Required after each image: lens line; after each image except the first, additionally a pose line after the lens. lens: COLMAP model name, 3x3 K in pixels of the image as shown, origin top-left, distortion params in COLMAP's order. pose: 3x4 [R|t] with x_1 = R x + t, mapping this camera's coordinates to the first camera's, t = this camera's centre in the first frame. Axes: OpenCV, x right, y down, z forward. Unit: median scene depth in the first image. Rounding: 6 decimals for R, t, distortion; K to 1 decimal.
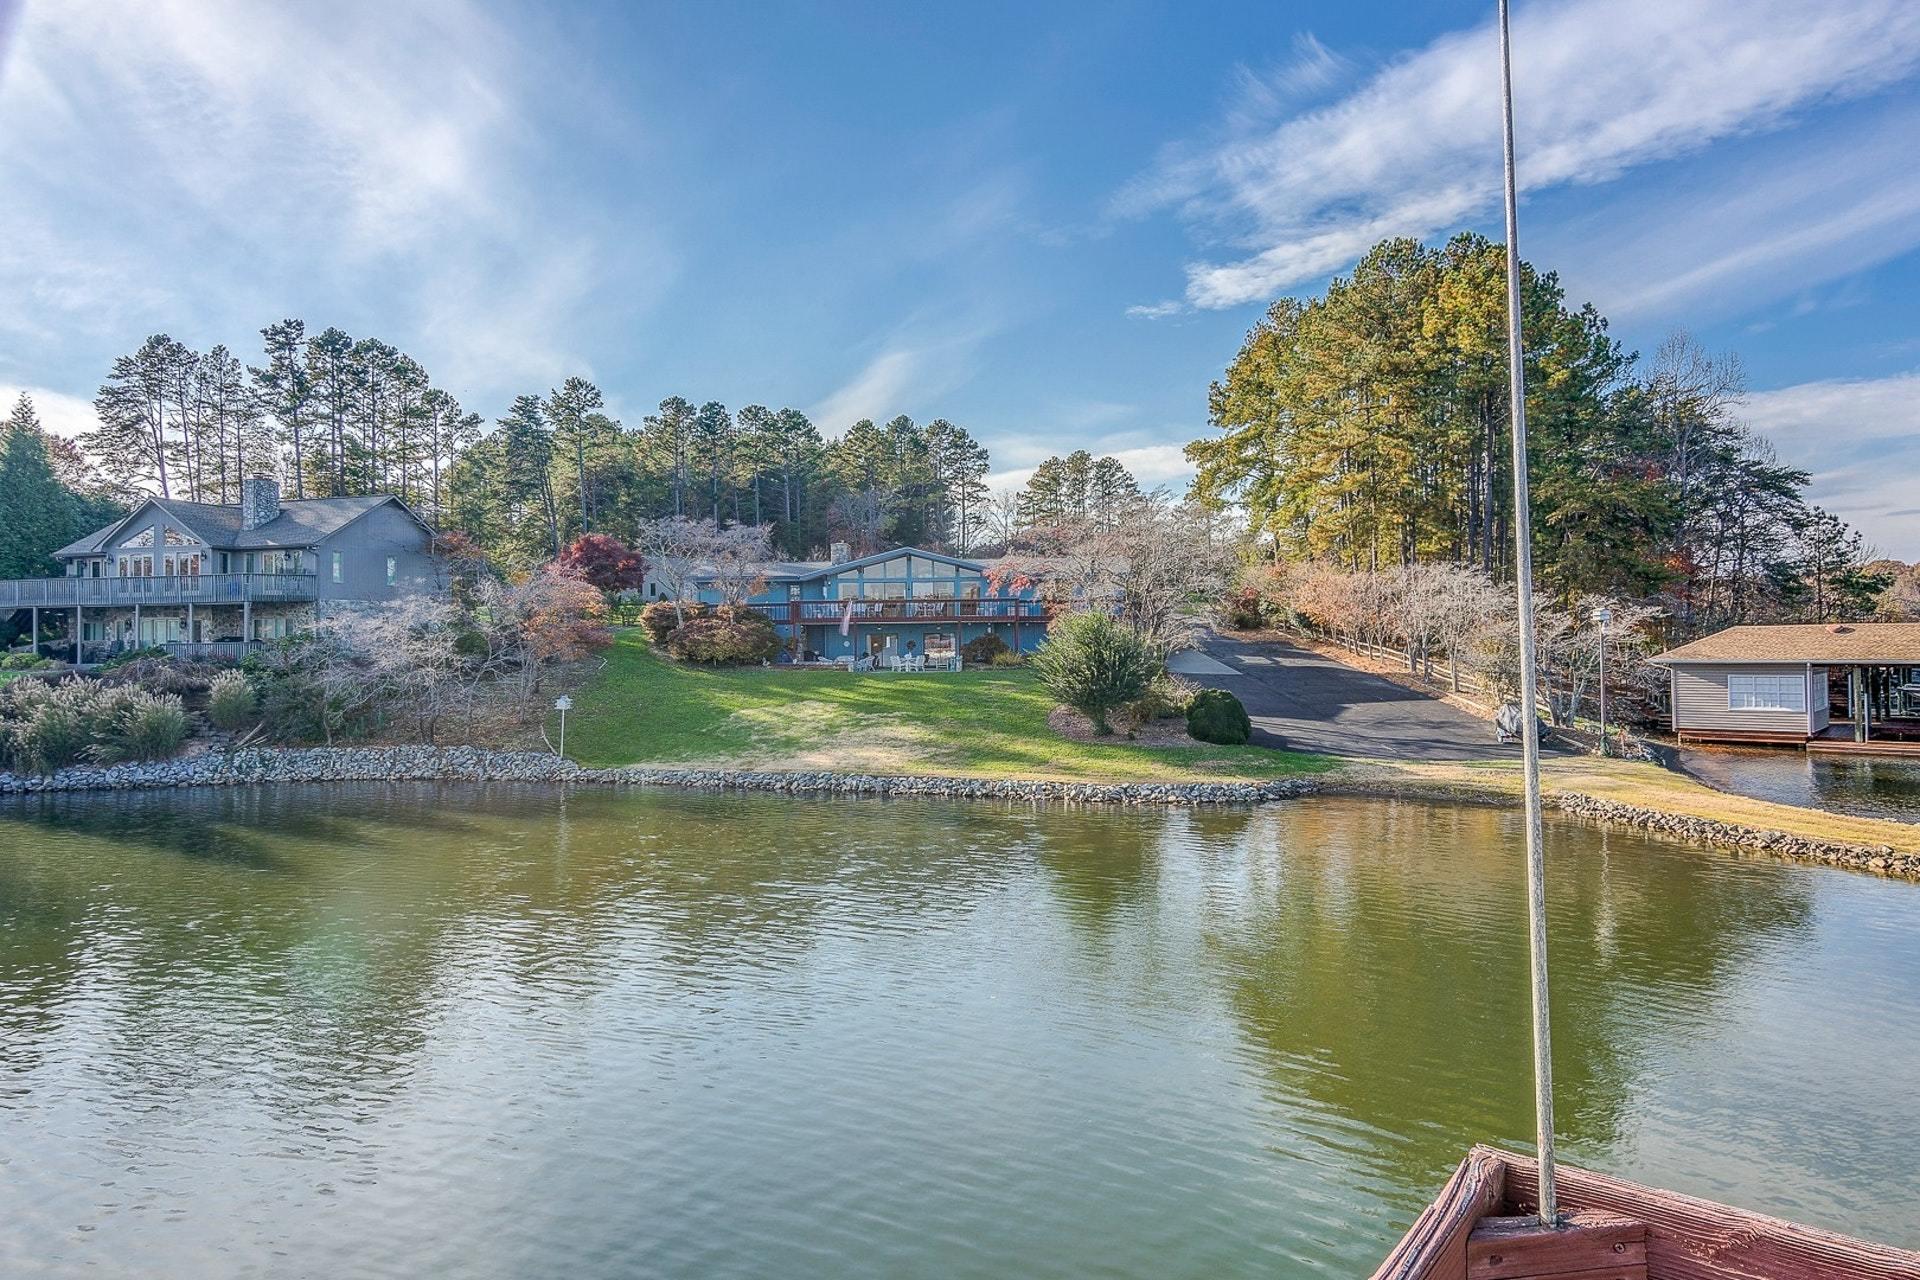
lens RADIAL K [[1106.7, 0, 971.5], [0, 1106.7, 629.4], [0, 0, 1]] dist [-0.006074, -0.002908]
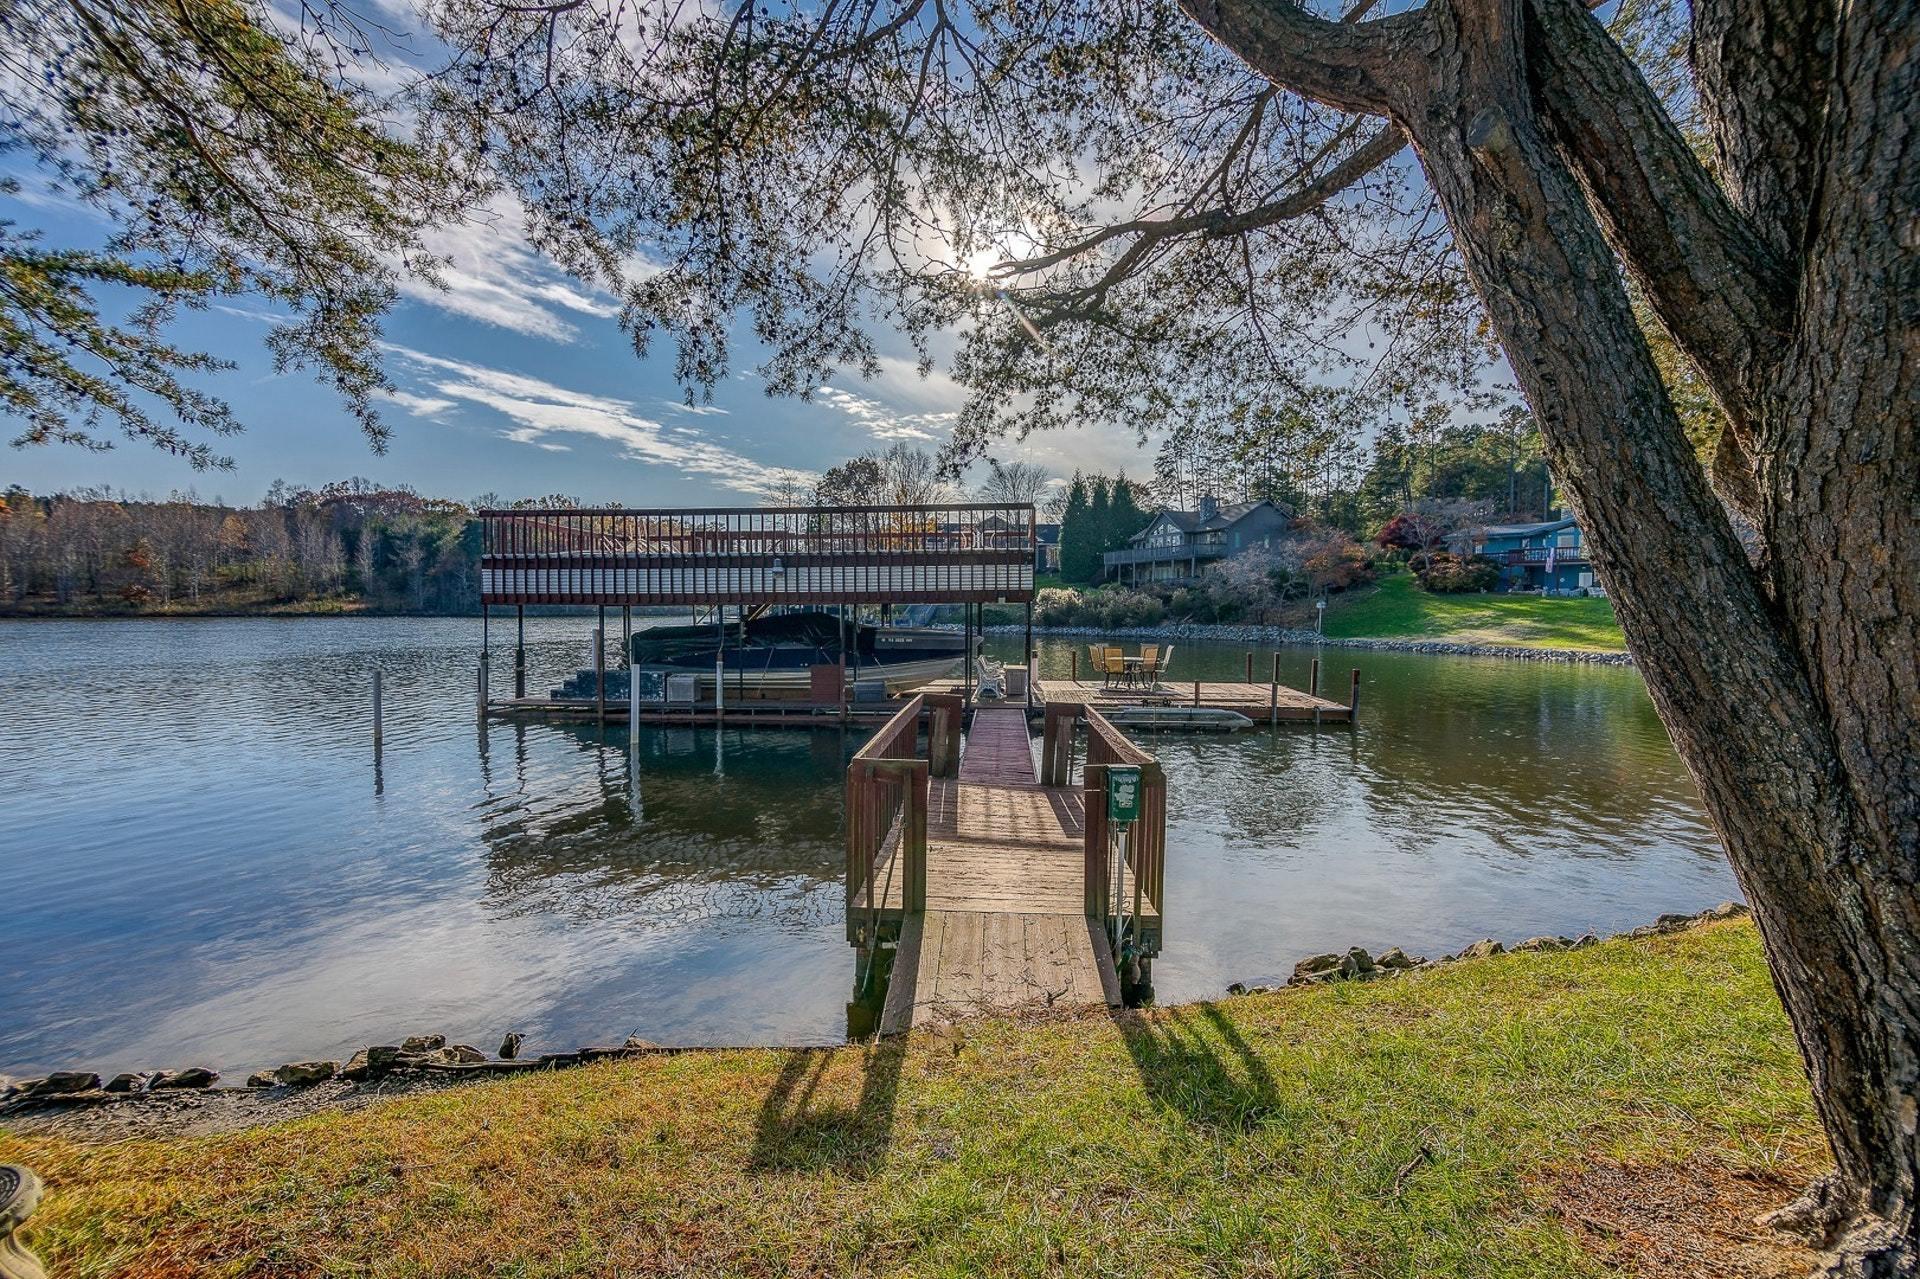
lens RADIAL K [[864.2, 0, 958.2], [0, 864.2, 611.6], [0, 0, 1]] dist [0.001059, -0.008701]
pose [[0.585473, 0.021813, -0.810398, 0.332847], [-0.010547, 0.999758, 0.019290, 0.041462], [0.810623, -0.002747, 0.585562, -0.254738]]
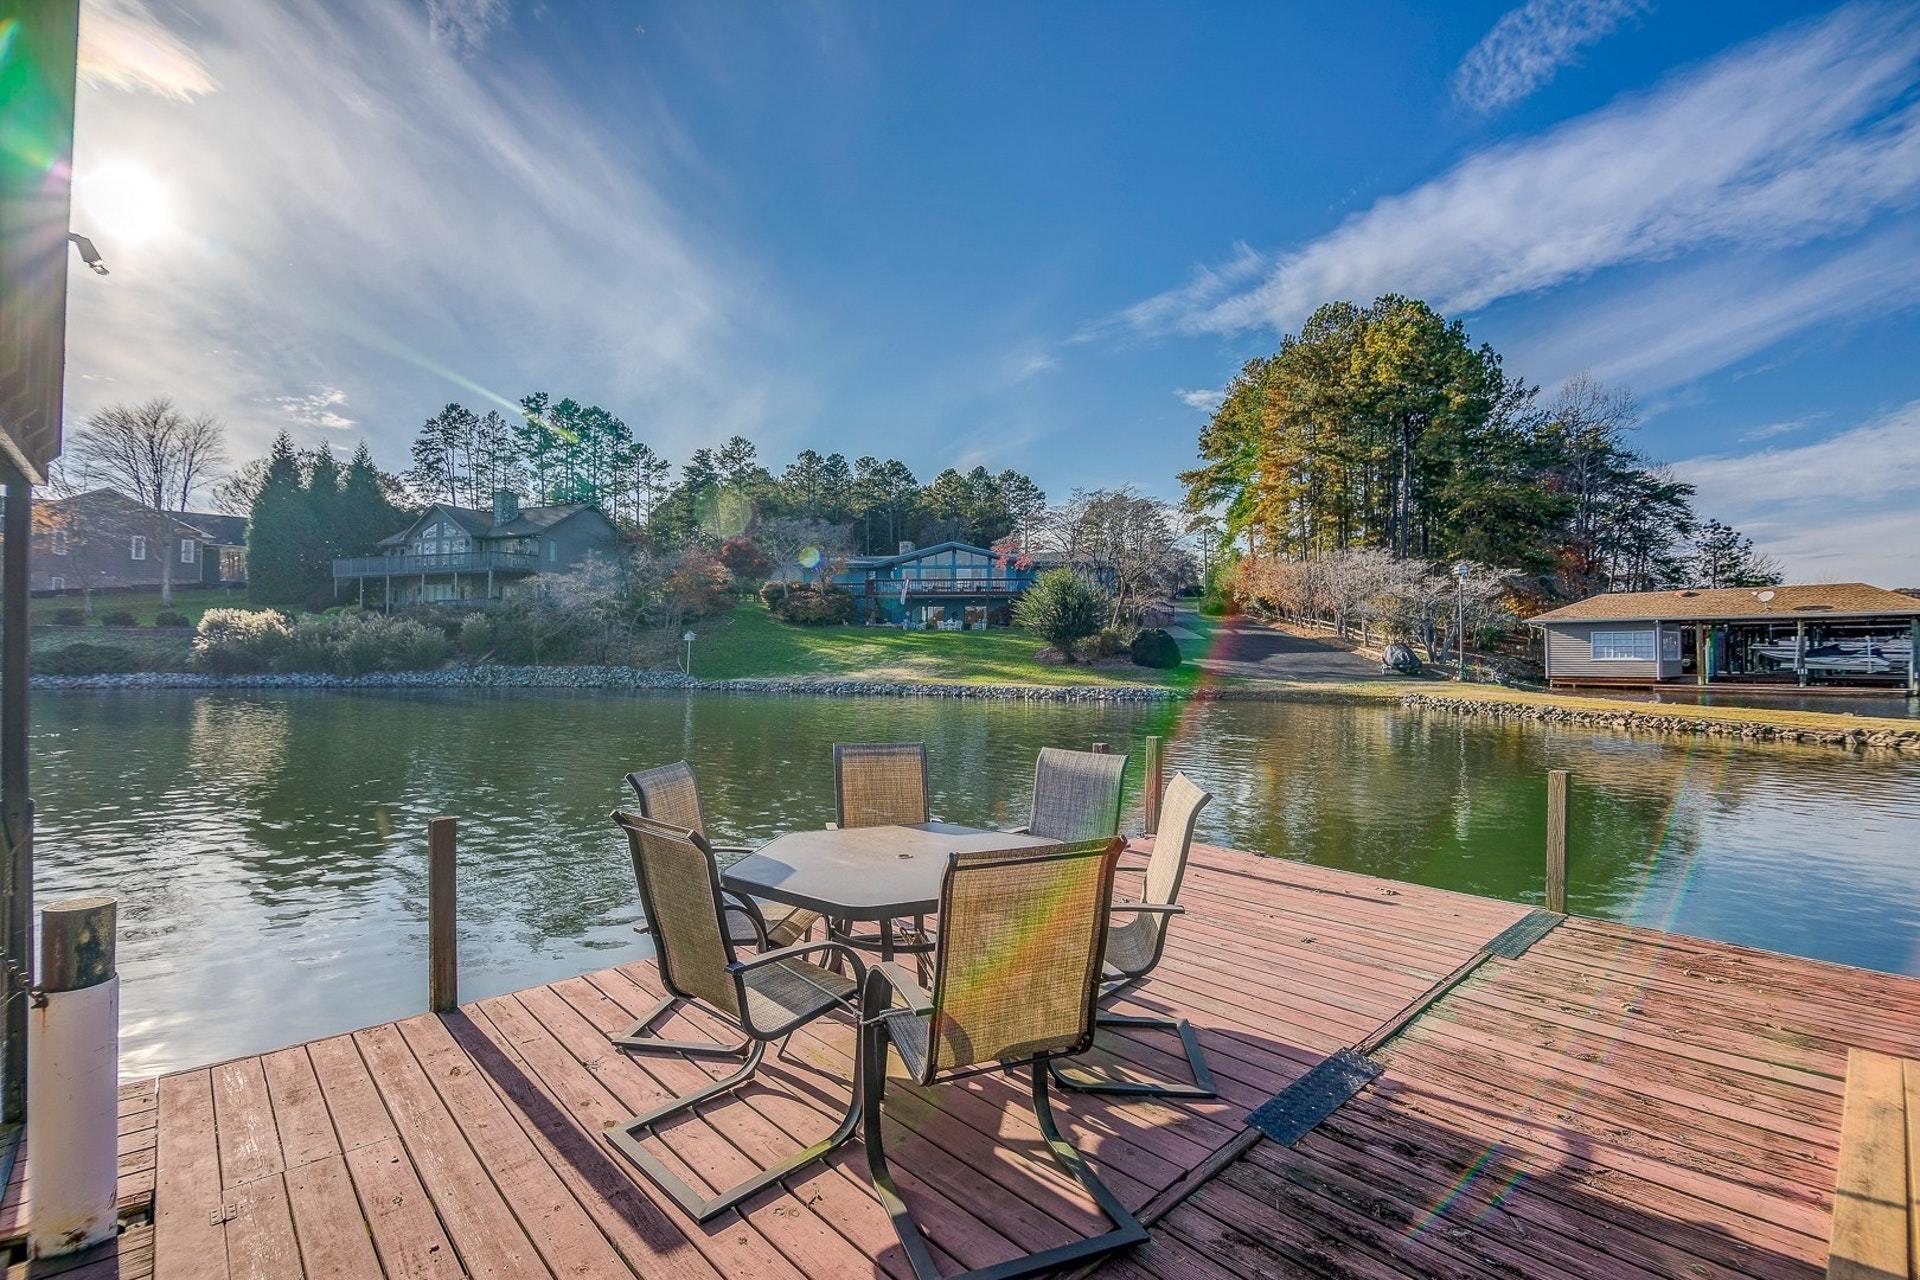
lens RADIAL K [[843.3, 0, 947.5], [0, 843.3, 637.3], [0, 0, 1]] dist [-0.001885, -0.007985]
pose [[0.991738, 0.013869, -0.127525, 0.071074], [-0.015283, 0.999832, -0.010111, 0.054056], [0.127363, 0.011976, 0.991784, -0.022299]]
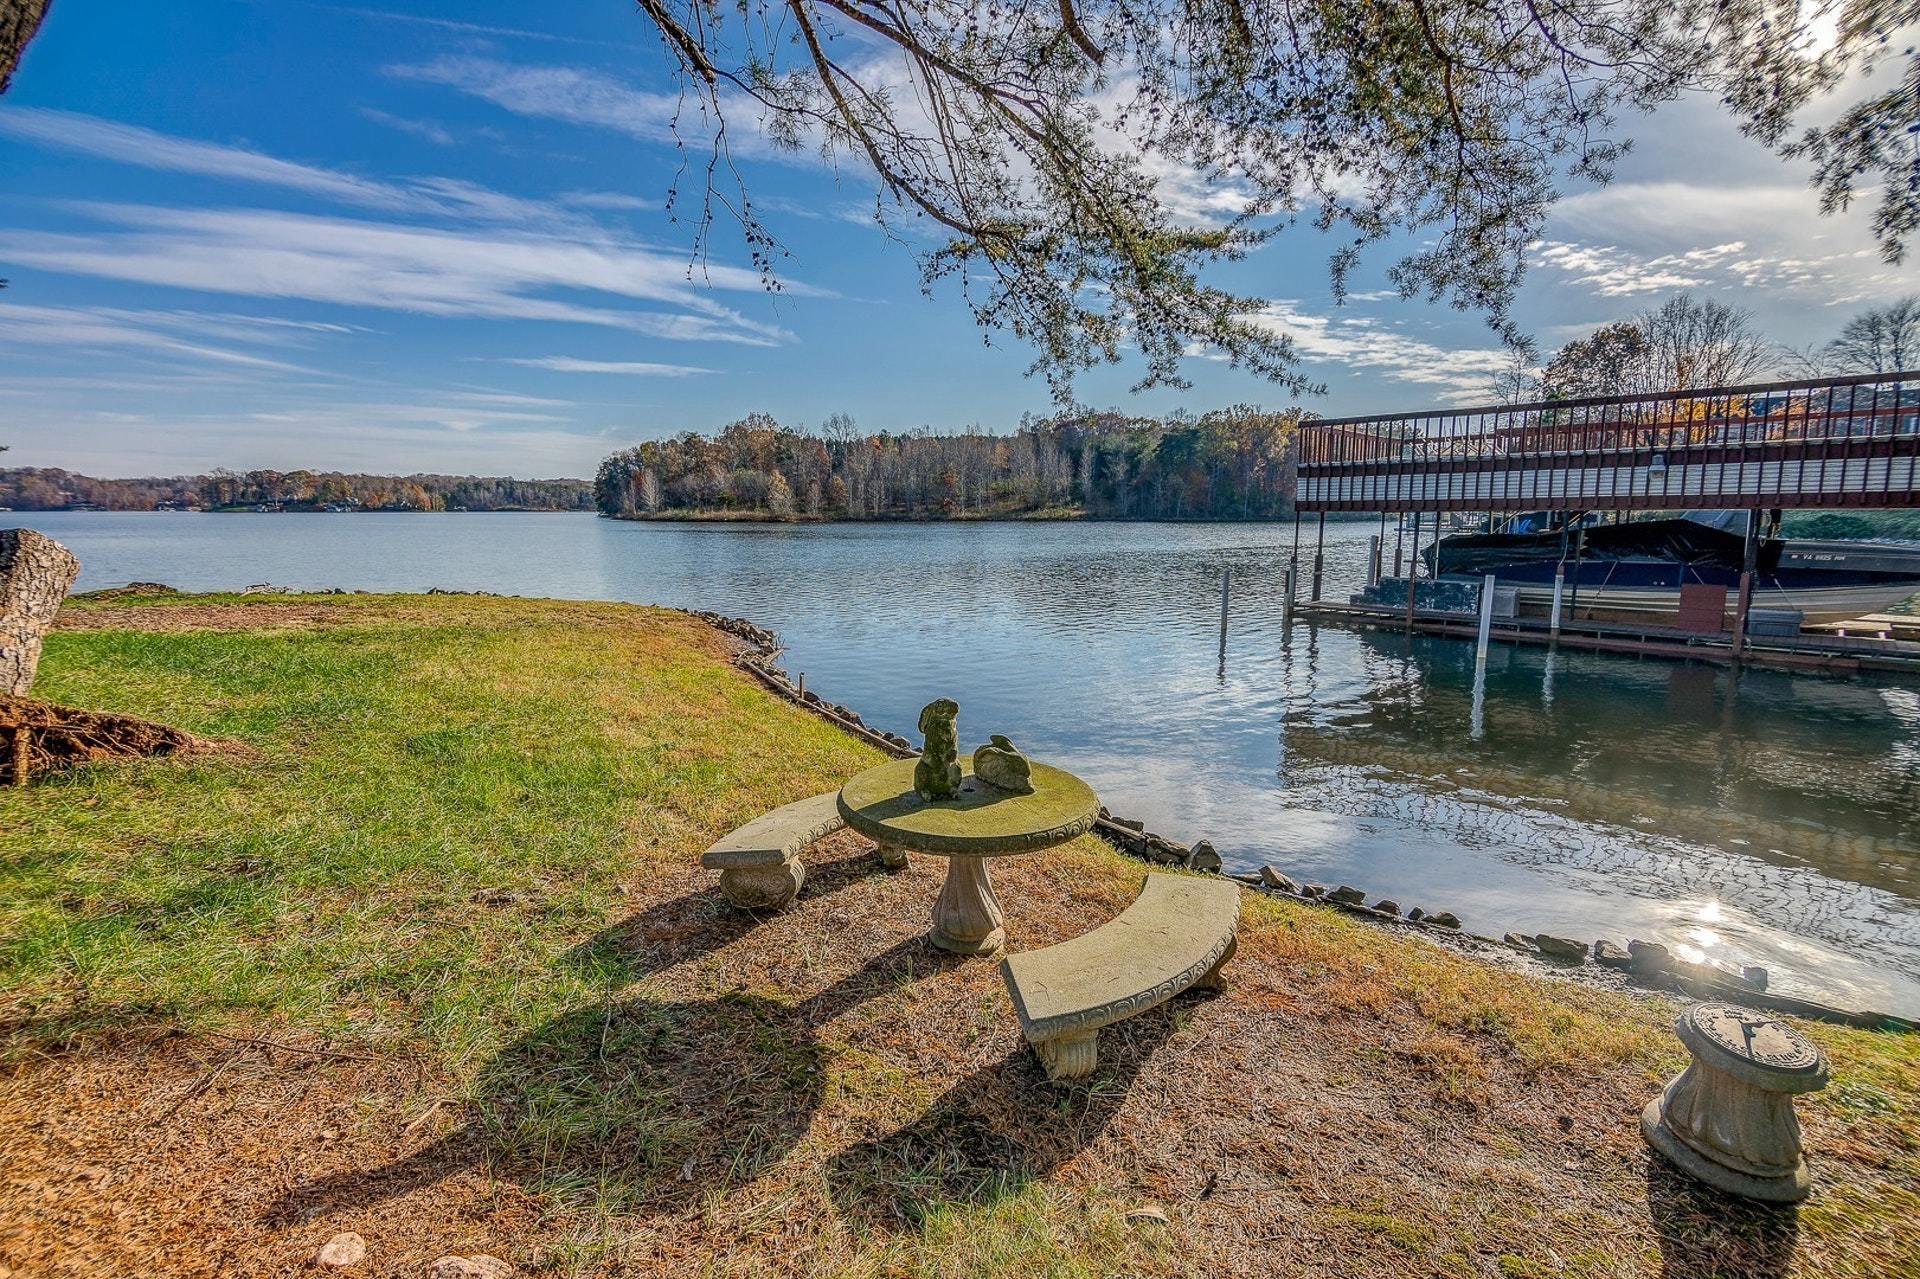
lens RADIAL K [[843.3, 0, 947.5], [0, 843.3, 636.8], [0, 0, 1]] dist [-0.001885, -0.007985]
pose [[-0.116138, 0.161315, -0.980046, 0.321005], [0.005515, 0.986812, 0.161775, 0.041040], [0.993218, 0.013383, -0.115496, -0.306653]]
